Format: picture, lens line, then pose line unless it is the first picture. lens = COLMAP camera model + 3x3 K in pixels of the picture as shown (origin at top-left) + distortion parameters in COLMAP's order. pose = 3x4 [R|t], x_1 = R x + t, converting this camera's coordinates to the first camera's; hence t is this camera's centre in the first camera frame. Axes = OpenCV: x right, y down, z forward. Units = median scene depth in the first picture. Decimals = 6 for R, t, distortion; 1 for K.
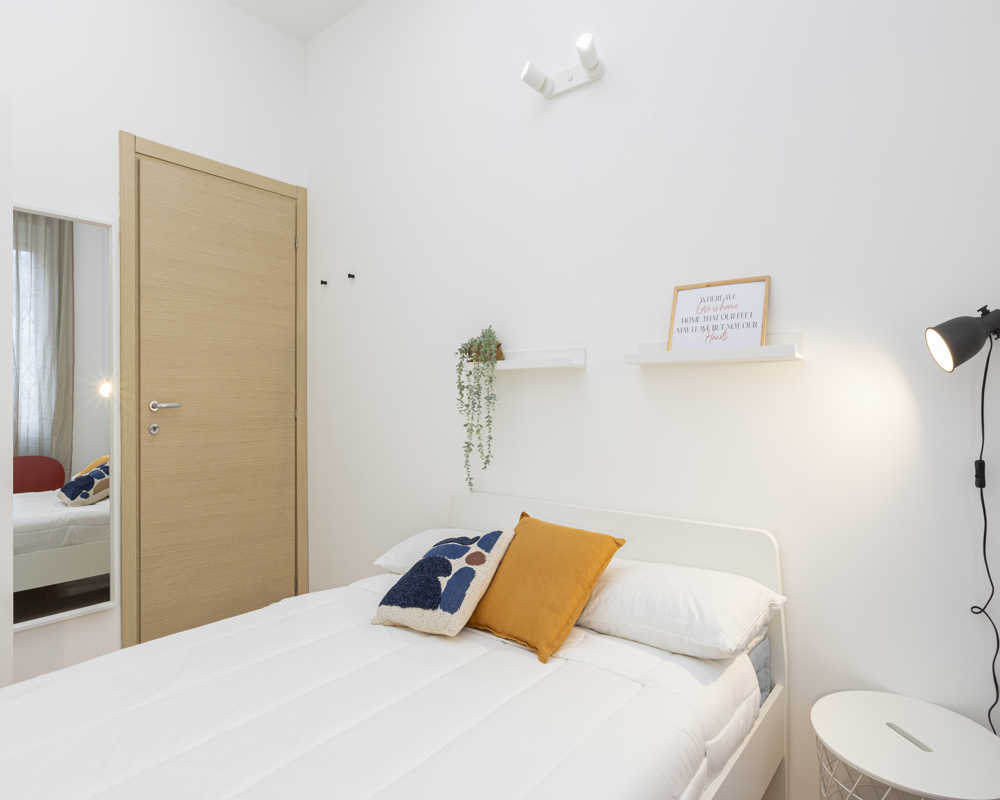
lens RADIAL K [[576.9, 0, 500.0], [0, 576.9, 400.0], [0, 0, 1]] dist [0.002894, -0.001205]
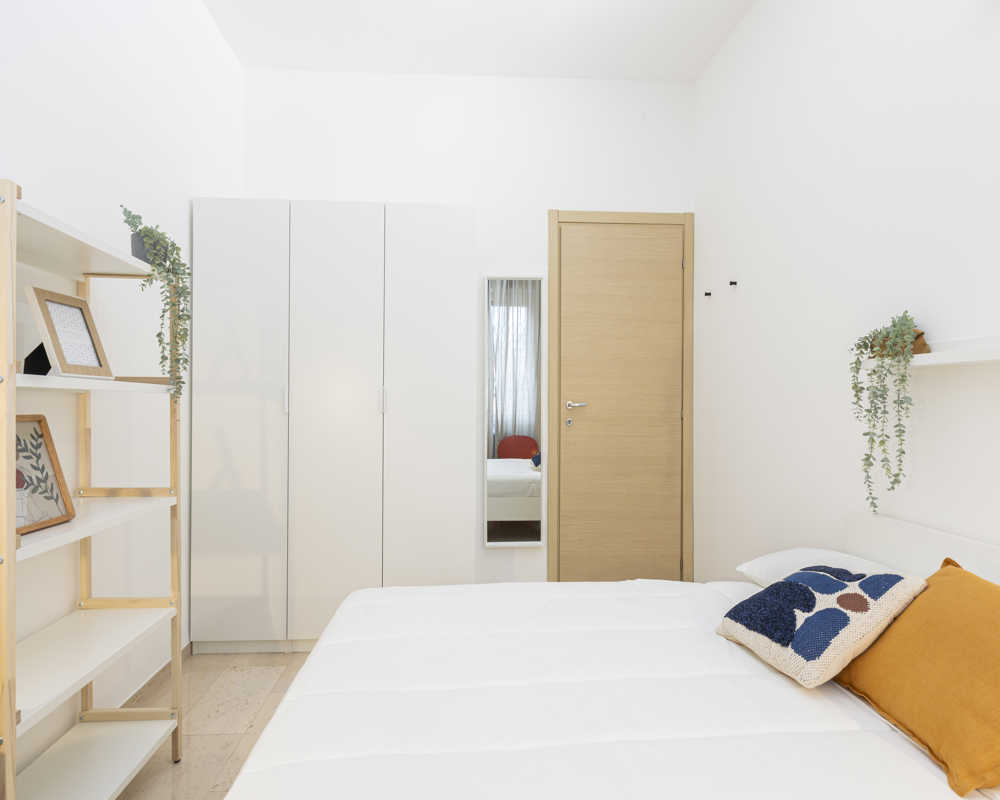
lens RADIAL K [[455.2, 0, 470.9], [0, 455.2, 399.6], [0, 0, 1]] dist [-0.001227, -0.000194]
pose [[0.662929, 0.006309, -0.748656, 0.064510], [-0.009005, 0.999959, 0.000453, -0.001833], [0.748628, 0.006441, 0.662959, 0.151815]]
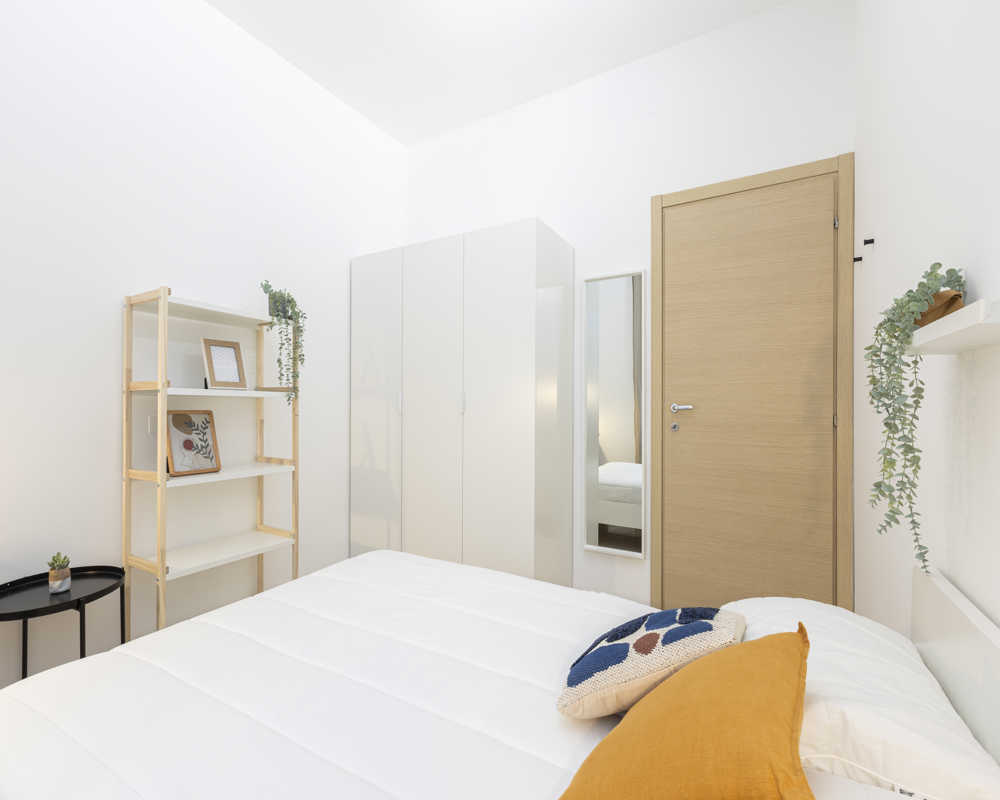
lens RADIAL K [[446.9, 0, 494.6], [0, 446.9, 403.5], [0, 0, 1]] dist [-0.001696, 0.000289]
pose [[0.149691, 0.006341, -0.988712, 0.368710], [-0.006496, 0.999964, 0.005430, -0.002184], [0.988711, 0.005610, 0.149727, 0.627152]]
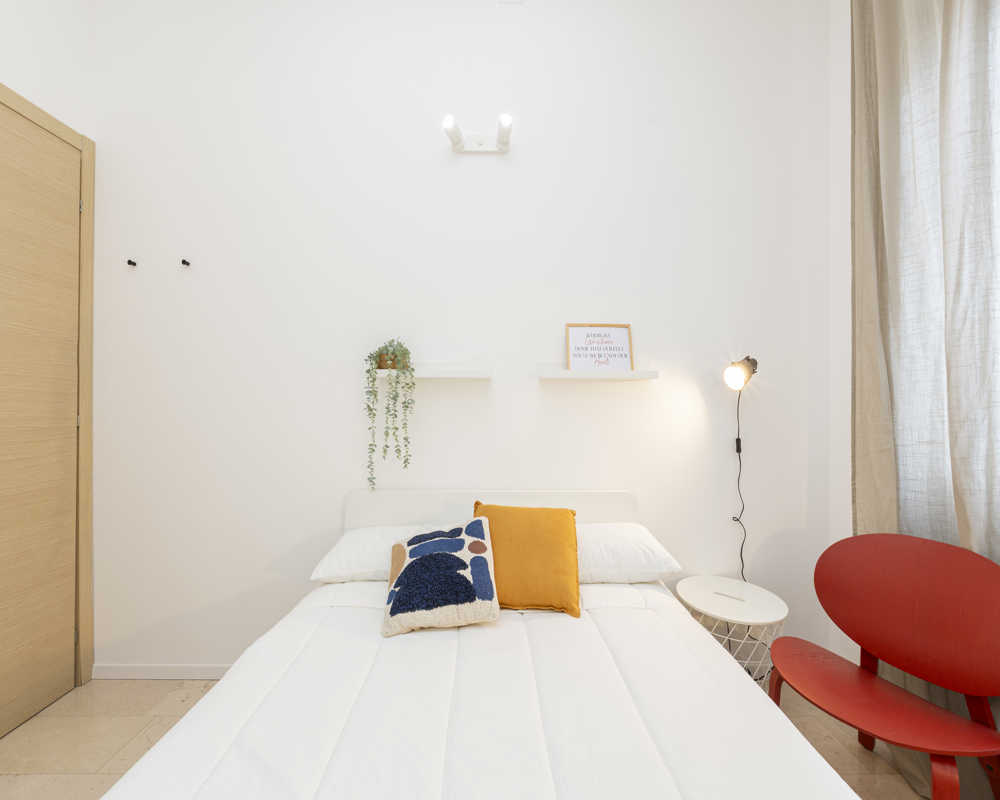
lens RADIAL K [[446.5, 0, 500.0], [0, 446.5, 400.0], [0, 0, 1]] dist [-0.000622, -0.000336]
pose [[0.773928, 0.008532, 0.633216, -0.466166], [-0.003895, 0.999954, -0.008713, -0.002419], [-0.633261, 0.004277, 0.773926, 0.253112]]
